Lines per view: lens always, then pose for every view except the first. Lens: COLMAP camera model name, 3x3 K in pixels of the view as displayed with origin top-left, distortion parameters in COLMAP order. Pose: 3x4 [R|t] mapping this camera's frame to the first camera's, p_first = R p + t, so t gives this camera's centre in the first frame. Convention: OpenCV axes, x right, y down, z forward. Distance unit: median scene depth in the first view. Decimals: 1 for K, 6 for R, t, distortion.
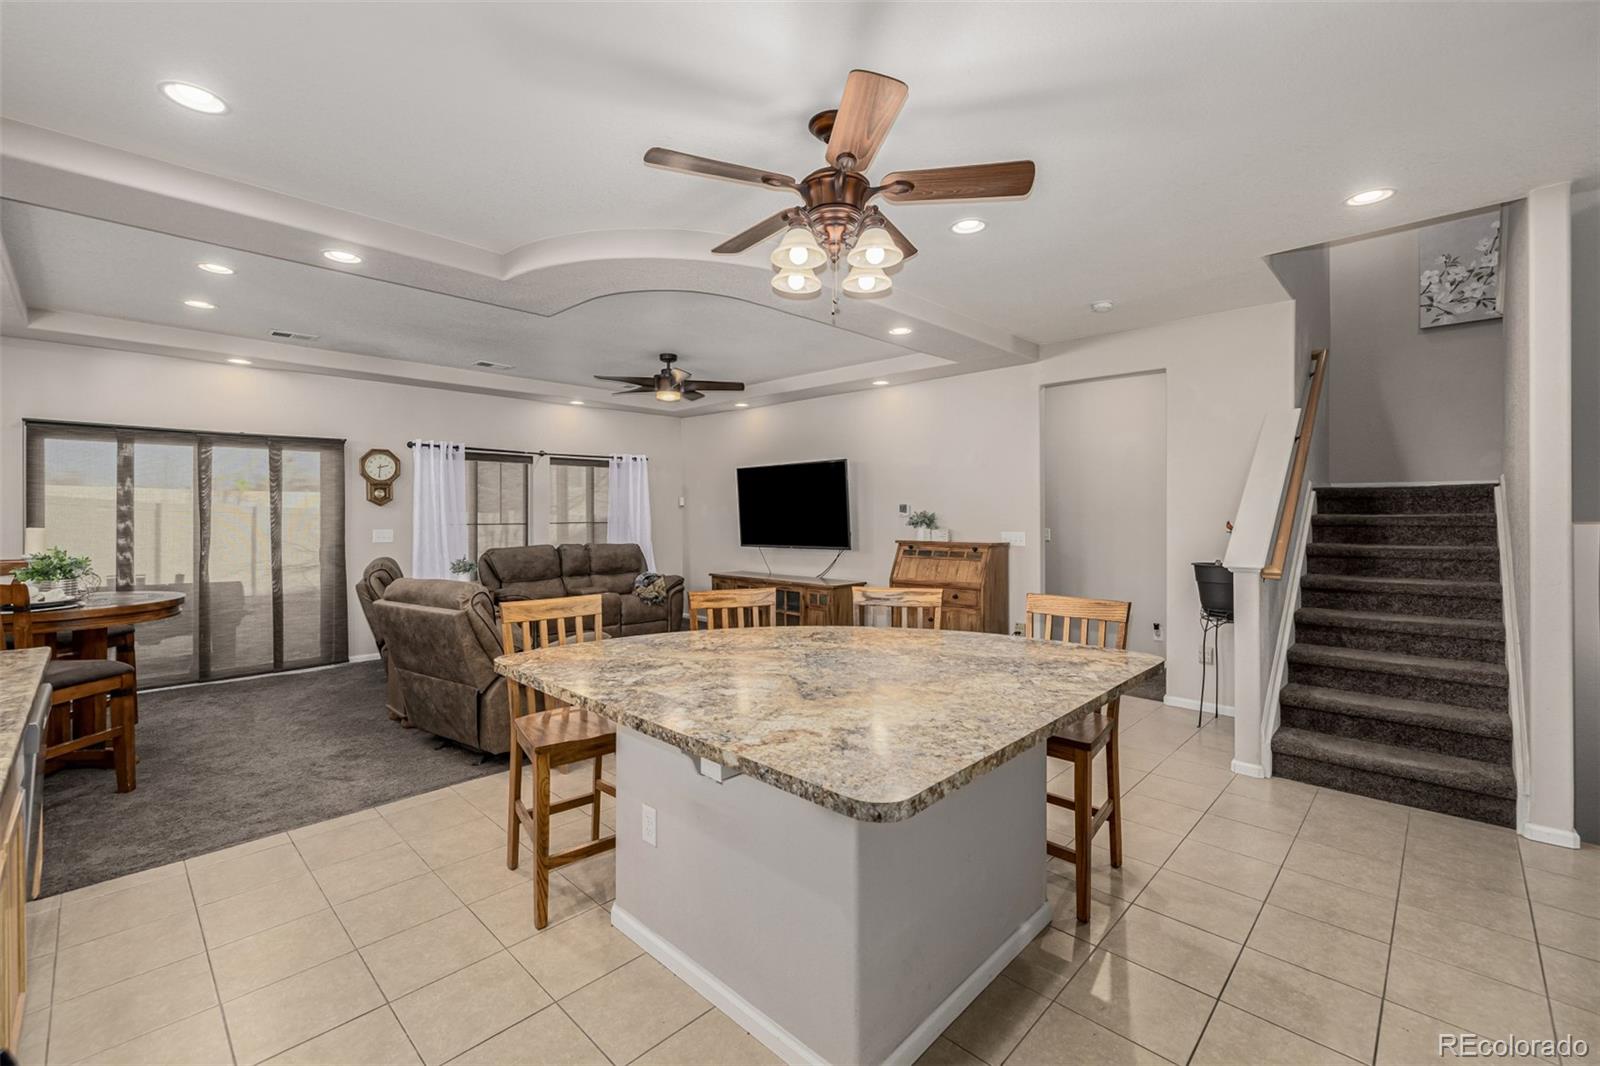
lens RADIAL K [[676.6, 0, 782.6], [0, 676.6, 515.1], [0, 0, 1]] dist [0.000068, 0.000374]
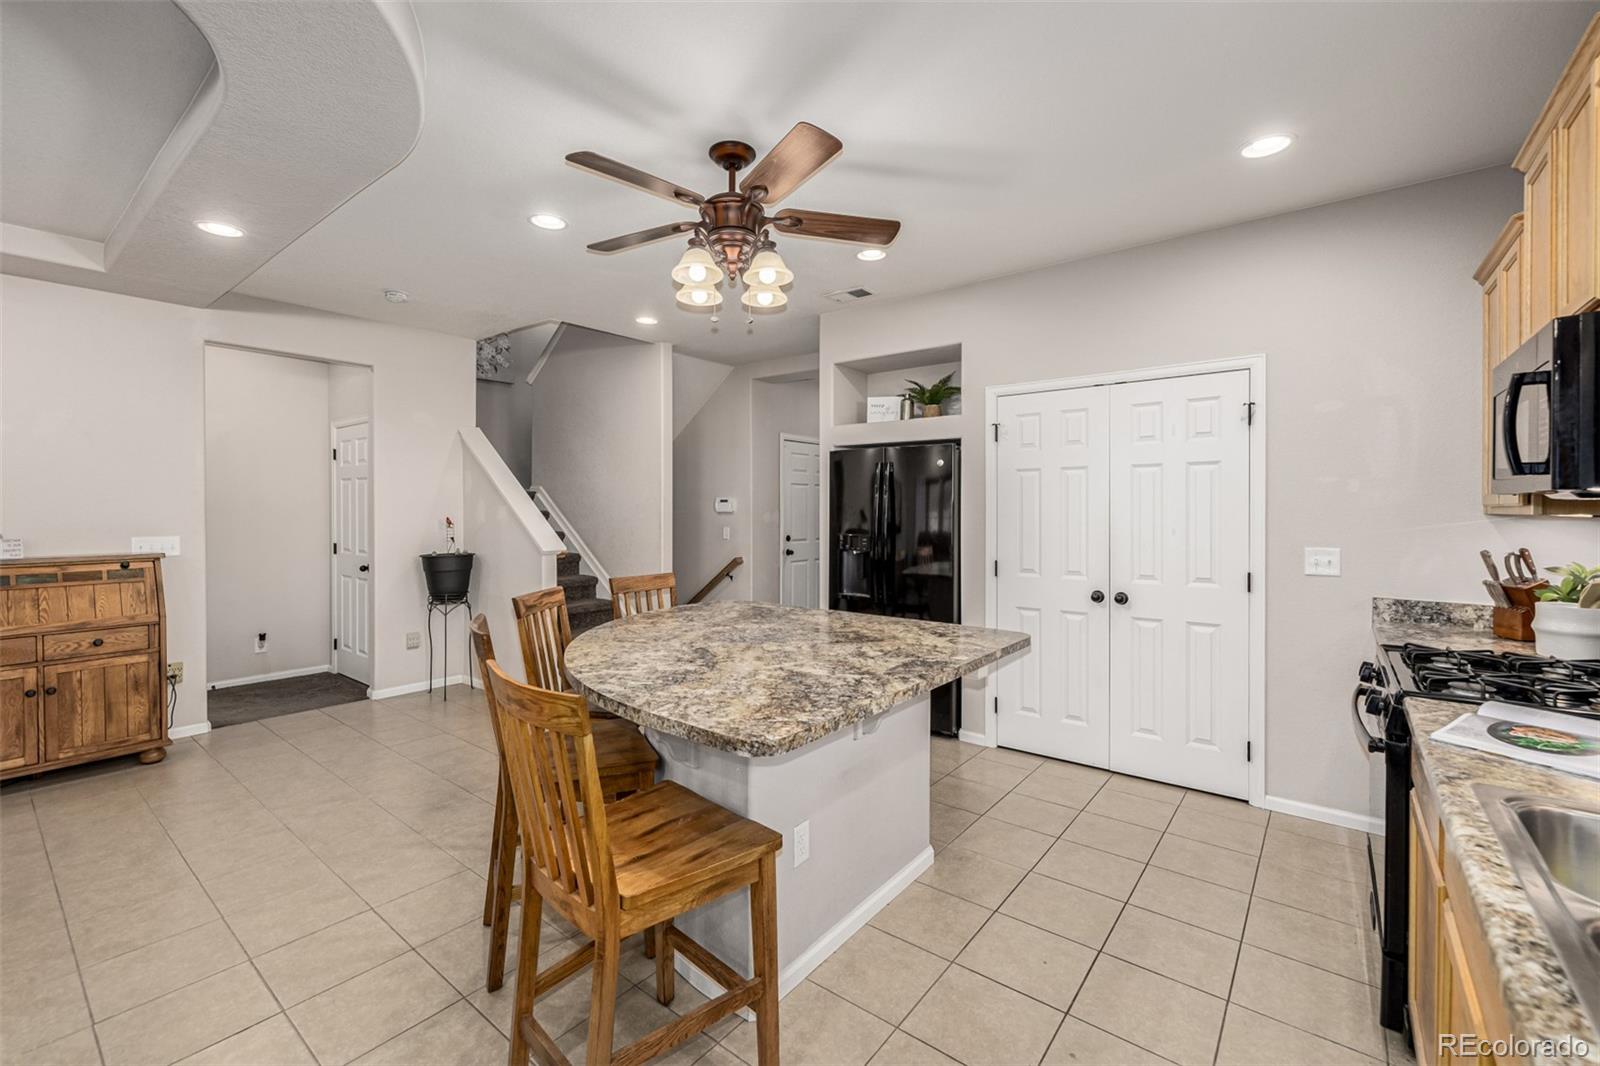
lens RADIAL K [[676.6, 0, 787.6], [0, 676.6, 512.8], [0, 0, 1]] dist [0.000068, 0.000374]
pose [[-0.104522, -0.003899, 0.994515, -0.379017], [0.002908, 0.999987, 0.004226, -0.000522], [-0.994518, 0.003334, -0.104510, 0.376833]]
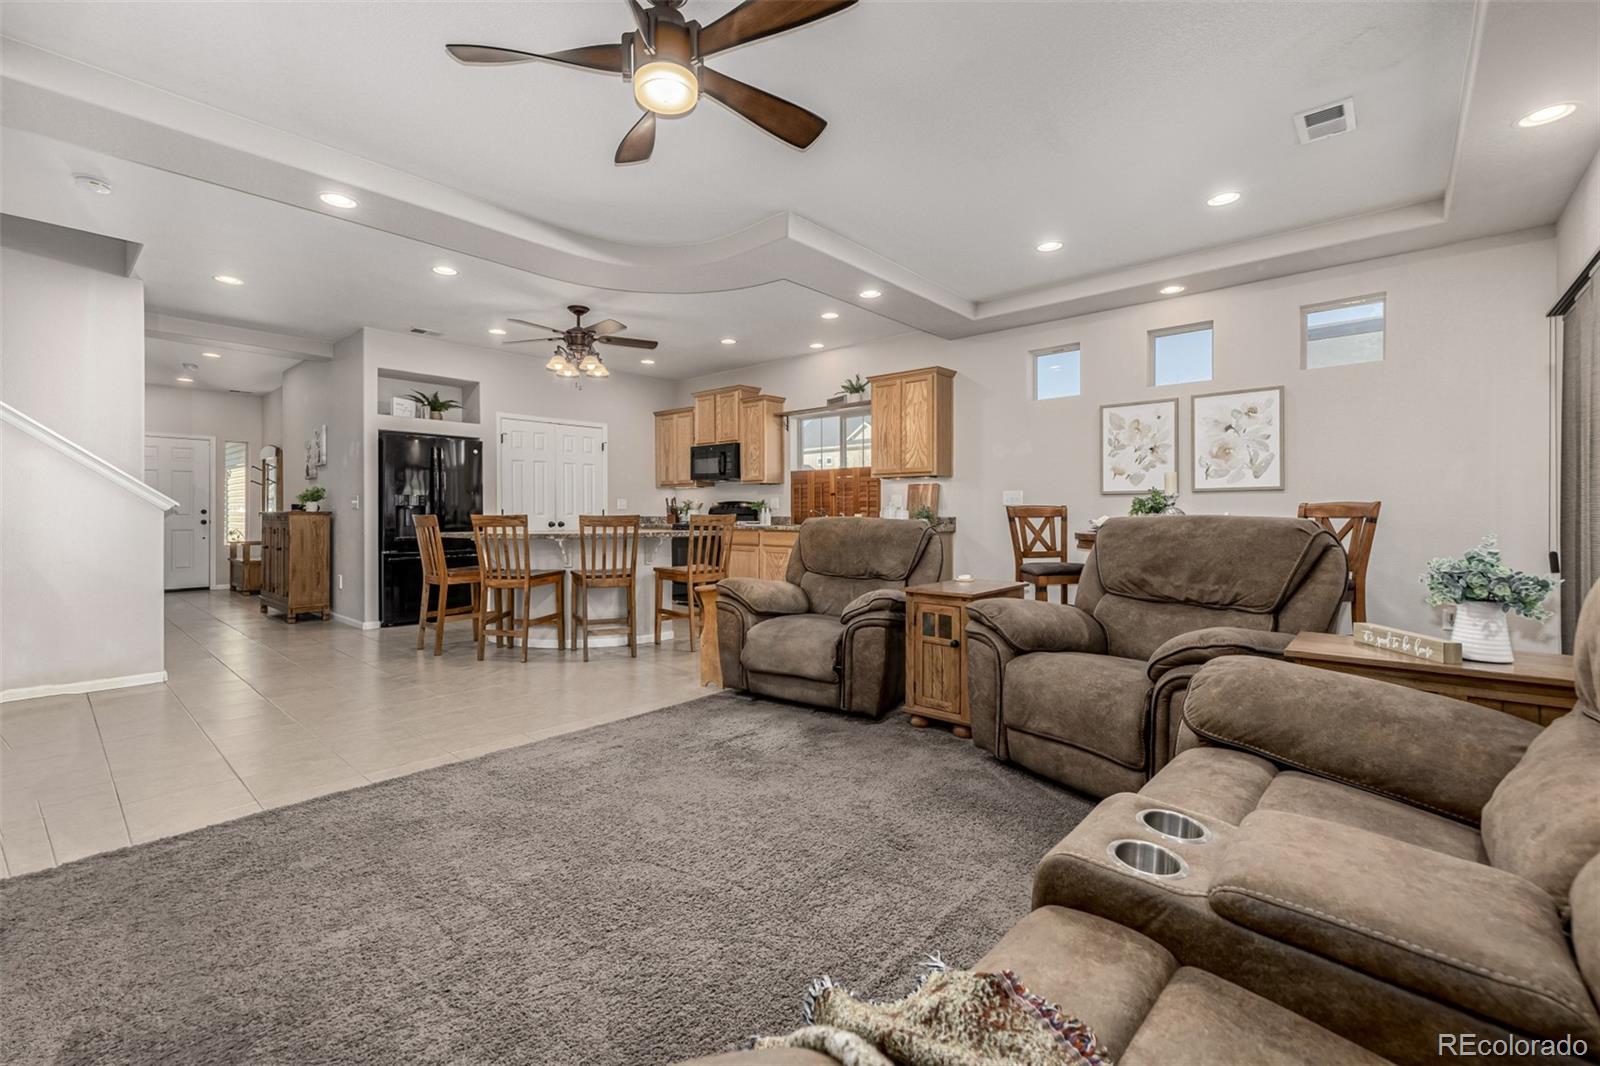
lens RADIAL K [[676.6, 0, 784.8], [0, 676.6, 513.3], [0, 0, 1]] dist [0.000068, 0.000374]
pose [[-0.998895, 0.003048, -0.046896, -0.197486], [0.002837, 0.999986, 0.004569, 0.048725], [0.046909, 0.004431, -0.998889, 1.257641]]
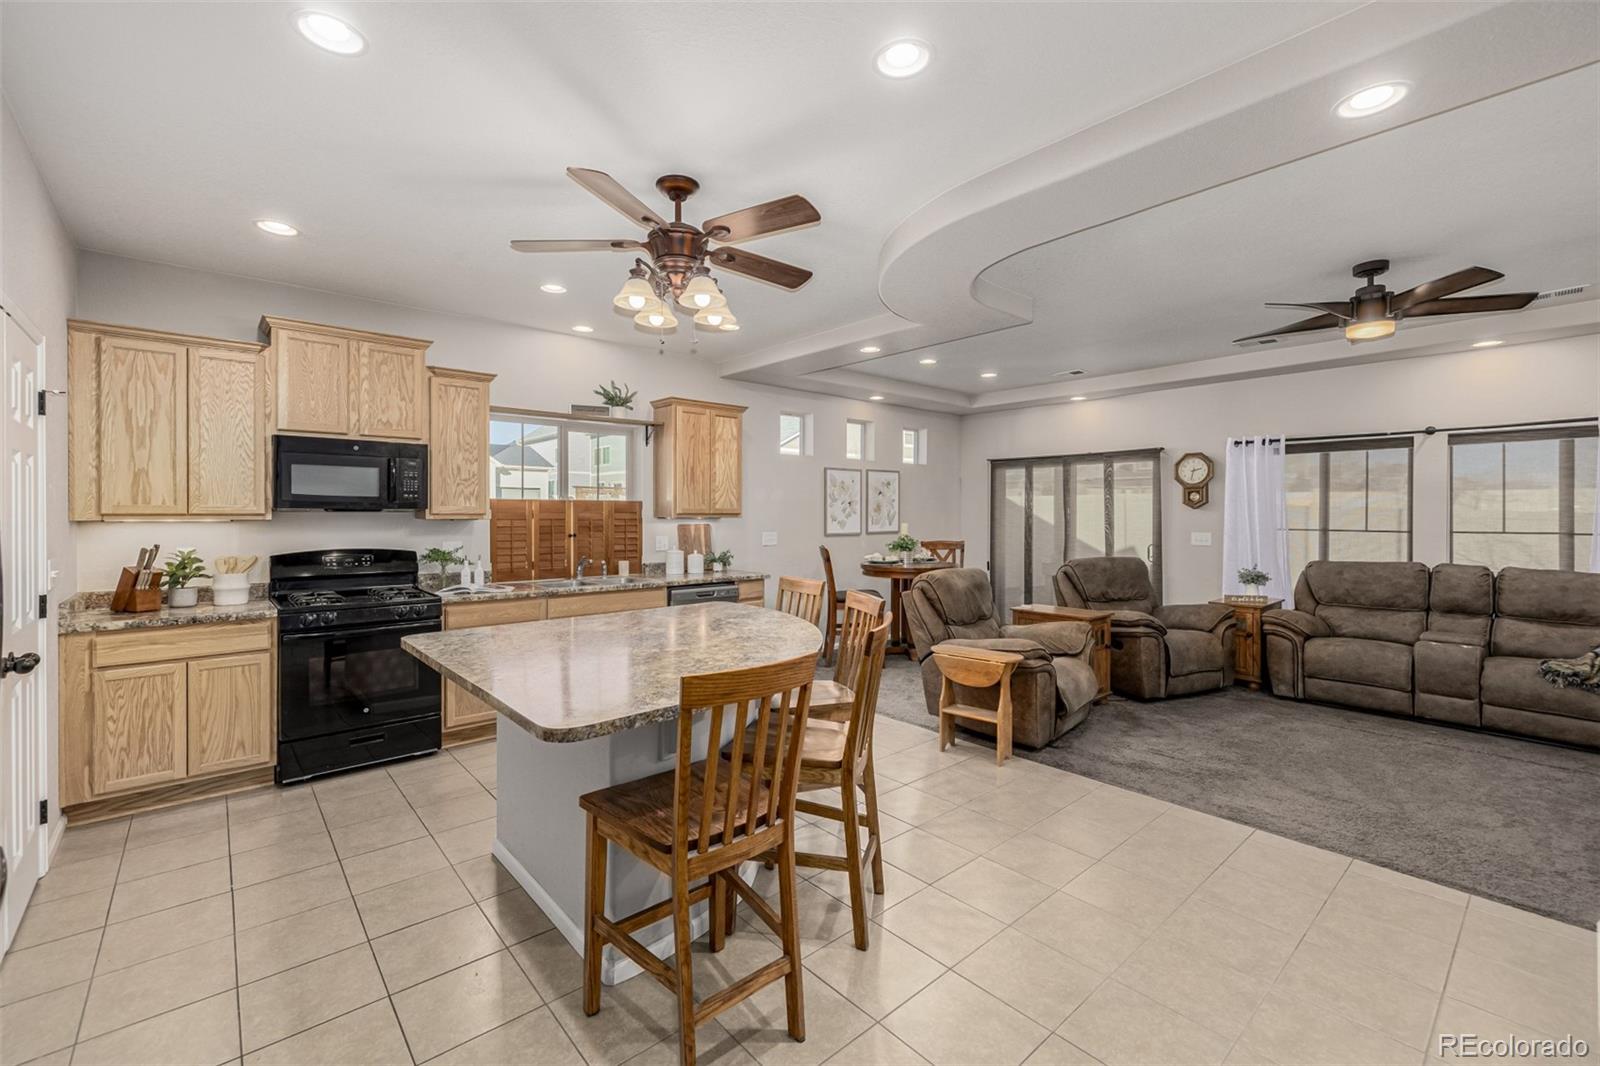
lens RADIAL K [[676.6, 0, 789.0], [0, 676.6, 515.5], [0, 0, 1]] dist [0.000068, 0.000374]
pose [[-0.076185, 0.004482, -0.997084, 0.454321], [-0.004719, 0.999977, 0.004855, -0.006054], [0.997083, 0.005075, -0.076162, 0.472242]]
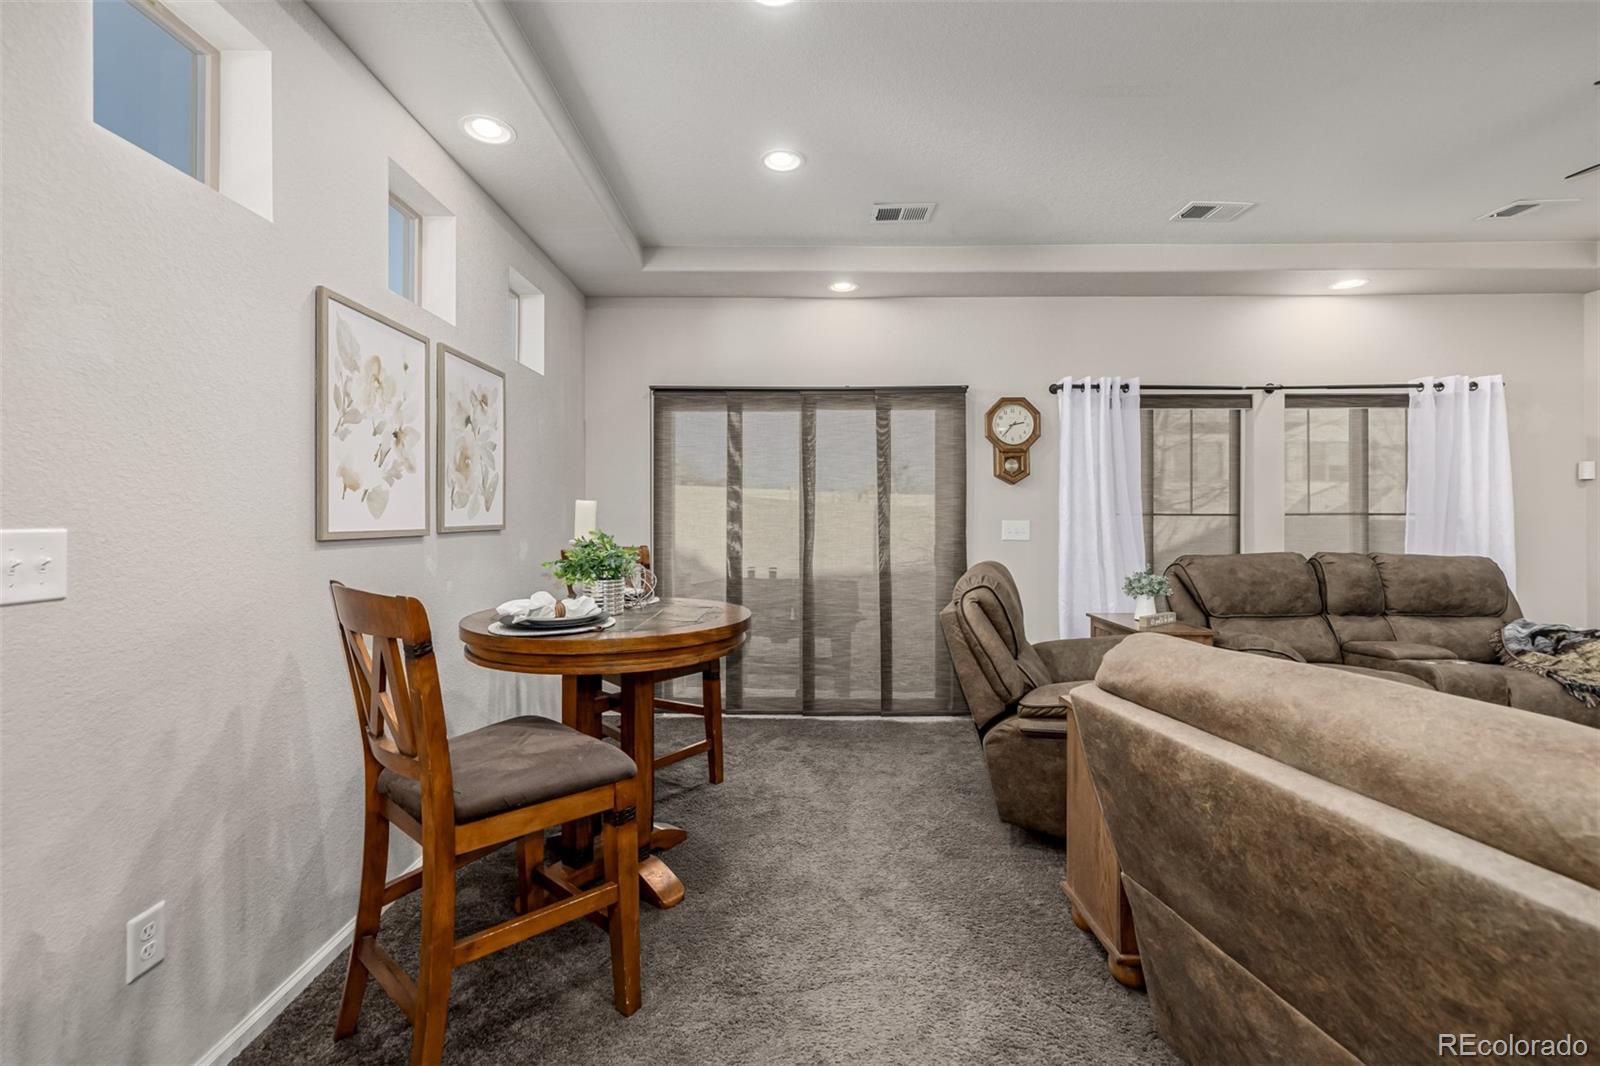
lens RADIAL K [[676.6, 0, 792.6], [0, 676.6, 514.5], [0, 0, 1]] dist [0.000068, 0.000374]
pose [[0.699883, -0.002878, -0.714252, -0.275748], [-0.002662, 0.999974, -0.006638, 0.020469], [0.714253, 0.006547, 0.699857, 0.389455]]
